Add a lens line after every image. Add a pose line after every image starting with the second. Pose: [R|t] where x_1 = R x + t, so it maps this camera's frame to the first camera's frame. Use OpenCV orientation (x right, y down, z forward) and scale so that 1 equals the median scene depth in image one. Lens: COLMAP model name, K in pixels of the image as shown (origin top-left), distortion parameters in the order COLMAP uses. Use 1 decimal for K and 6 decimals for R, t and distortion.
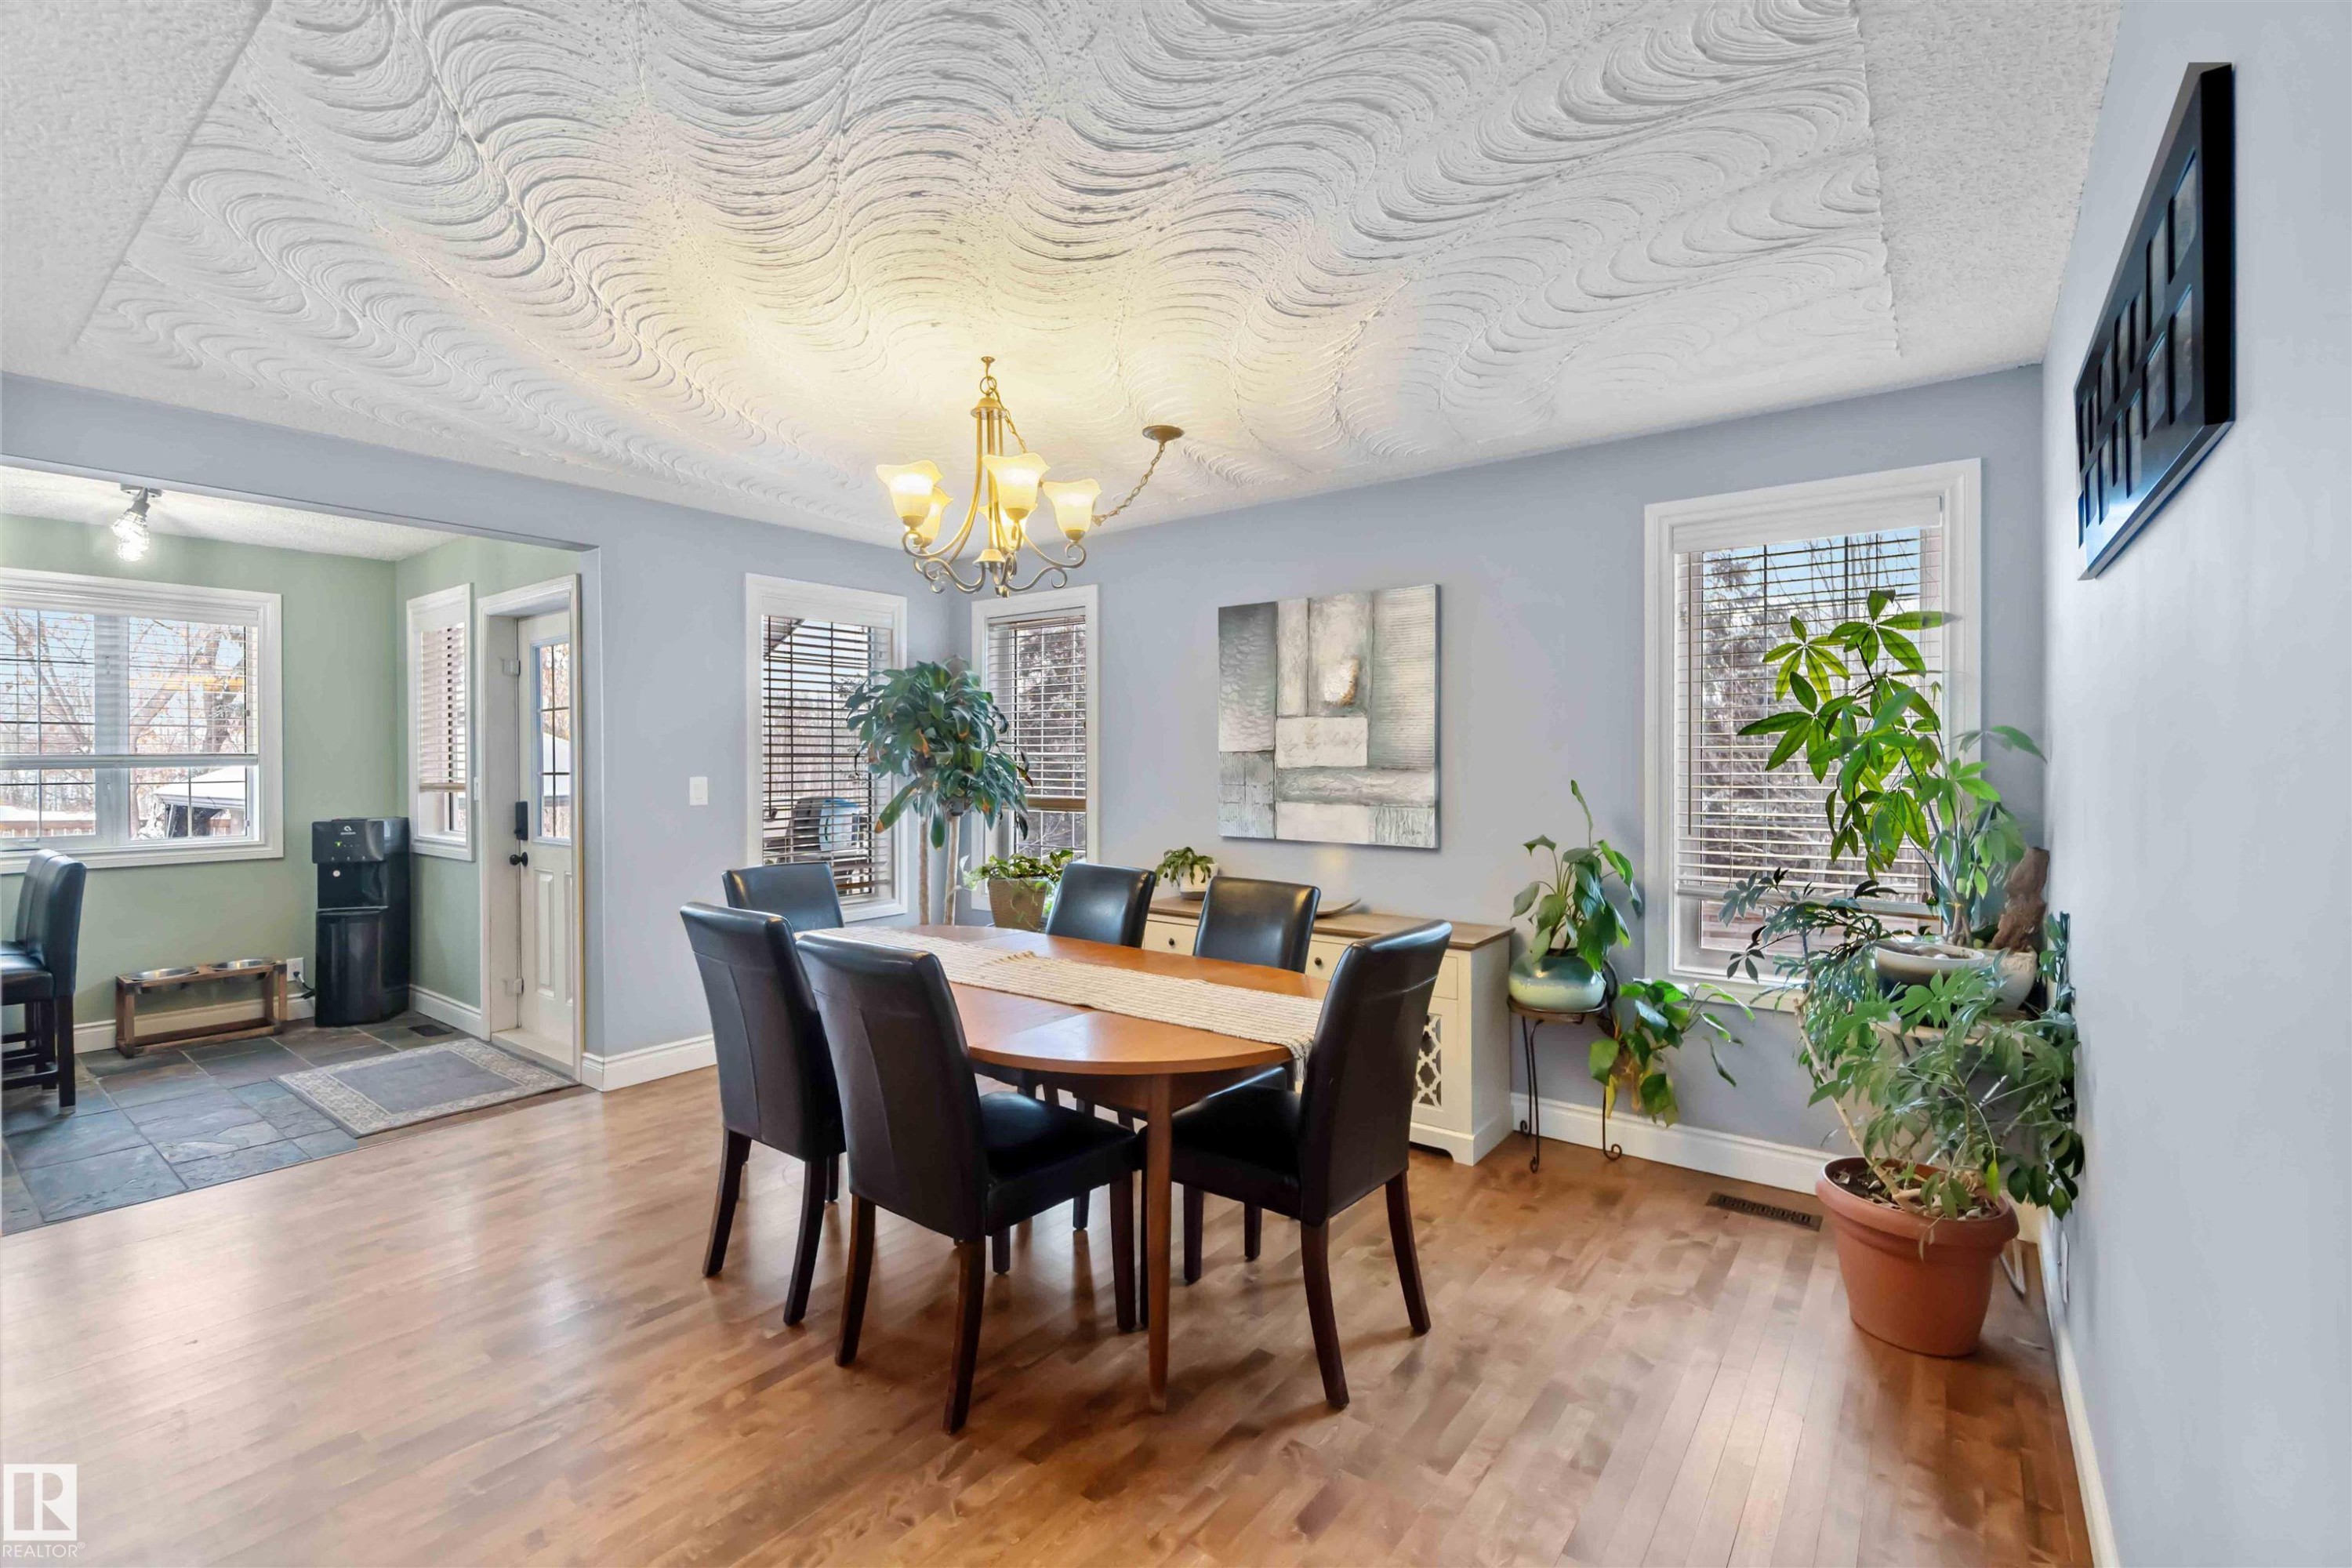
lens RADIAL K [[1024.7, 0, 1183.1], [0, 1024.7, 764.8], [0, 0, 1]] dist [-0.002106, 0.001658]
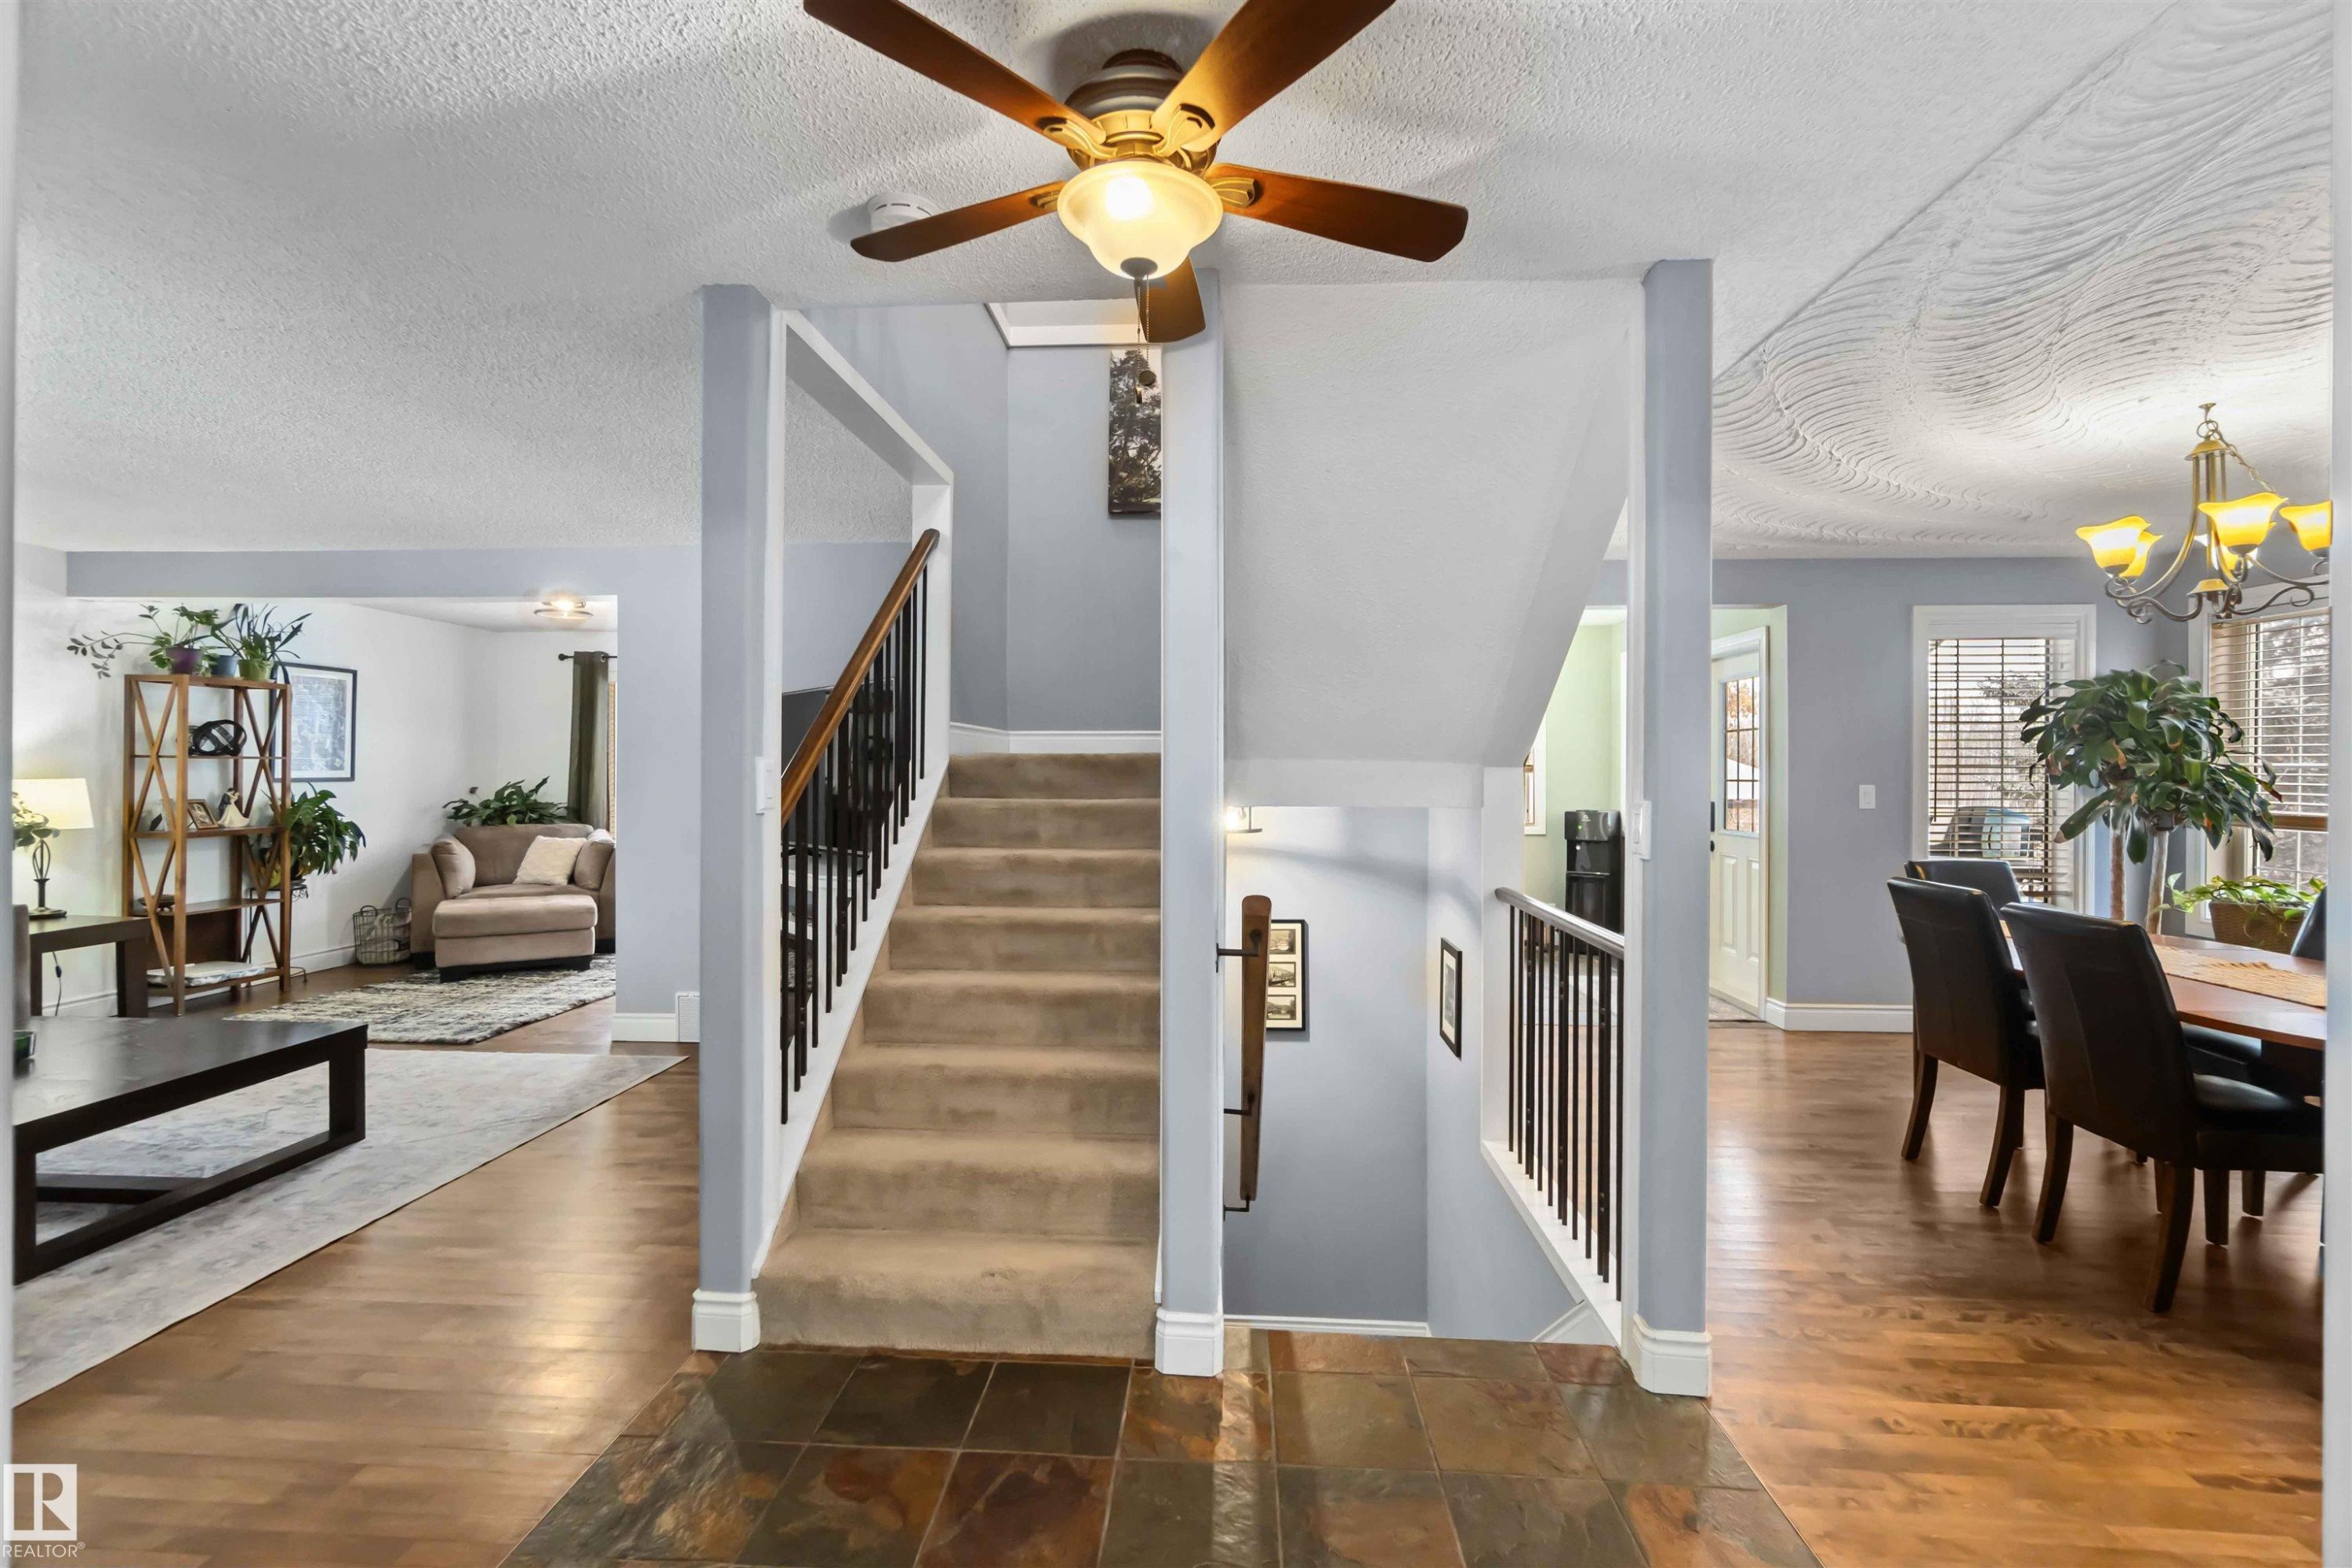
lens RADIAL K [[1024.7, 0, 1168.9], [0, 1024.7, 771.8], [0, 0, 1]] dist [-0.002106, 0.001658]
pose [[0.549683, 0.005682, -0.835354, 0.075035], [-0.007698, 0.999969, 0.001737, 0.000923], [0.835338, 0.005476, 0.549710, -0.340288]]
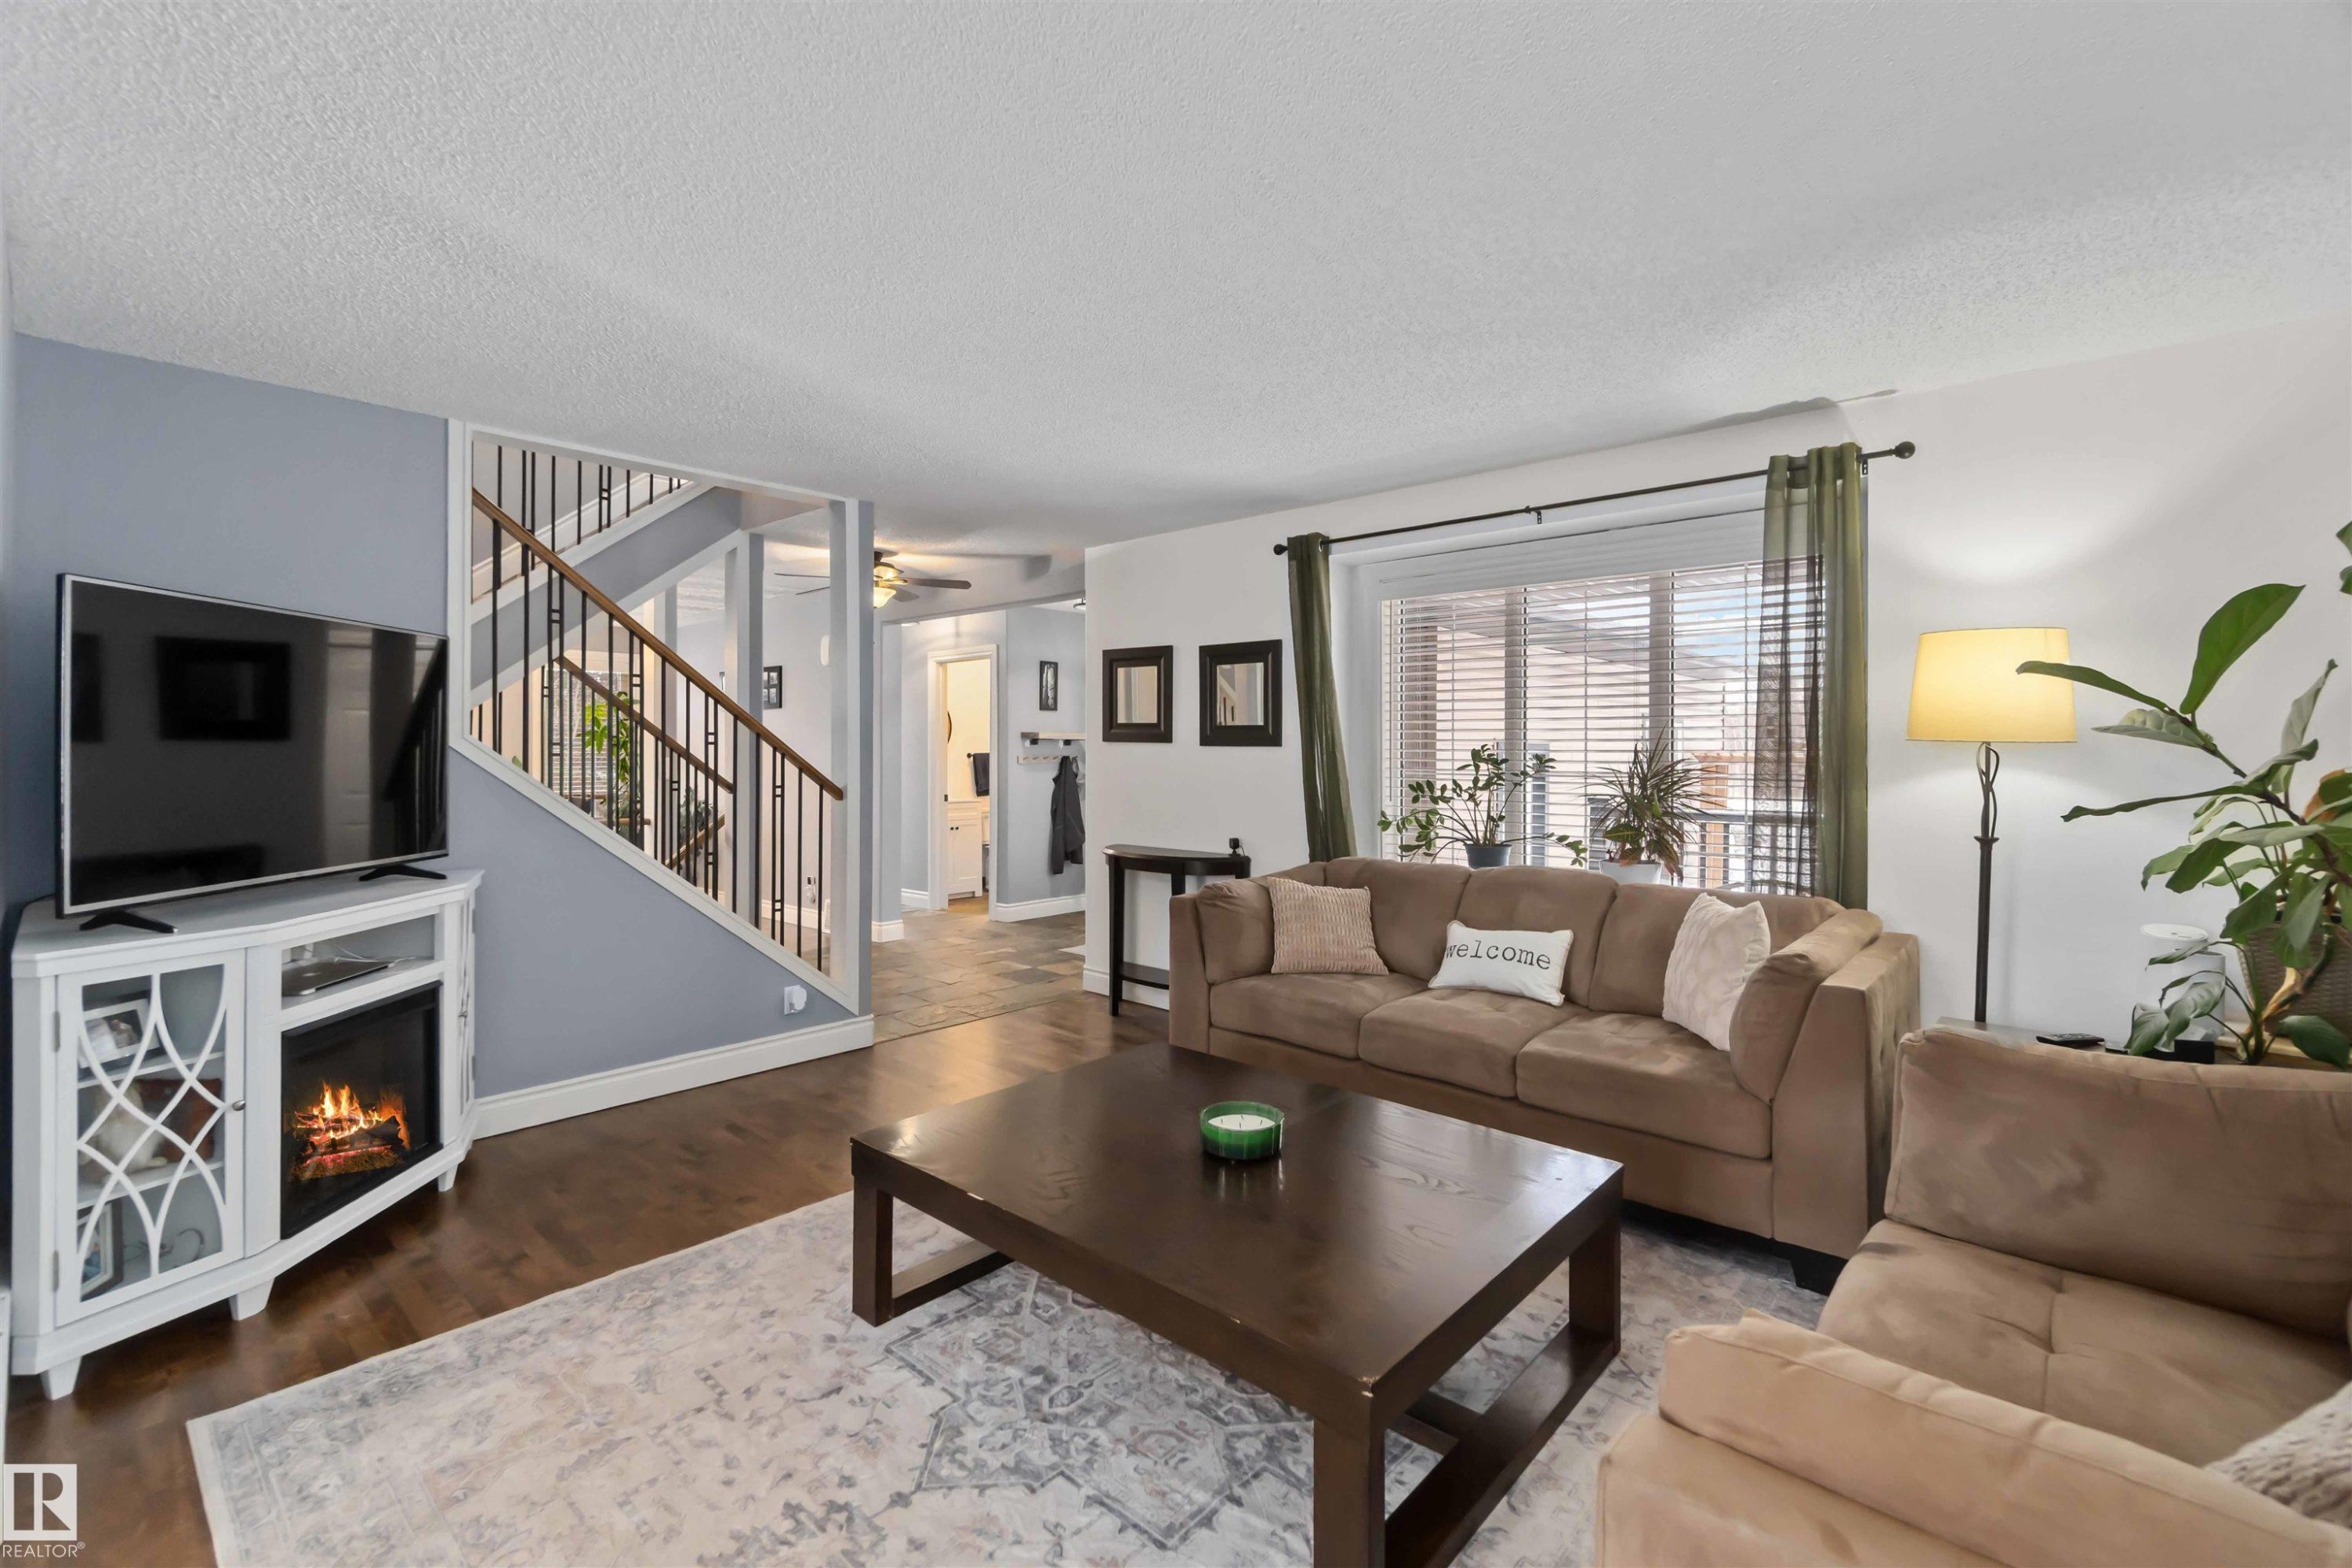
lens RADIAL K [[1024.7, 0, 1167.7], [0, 1024.7, 766.5], [0, 0, 1]] dist [-0.002106, 0.001658]
pose [[0.095620, -0.016429, 0.995282, -1.589684], [0.003969, 0.999862, 0.016123, 0.008222], [-0.995410, 0.002408, 0.095672, -0.663583]]
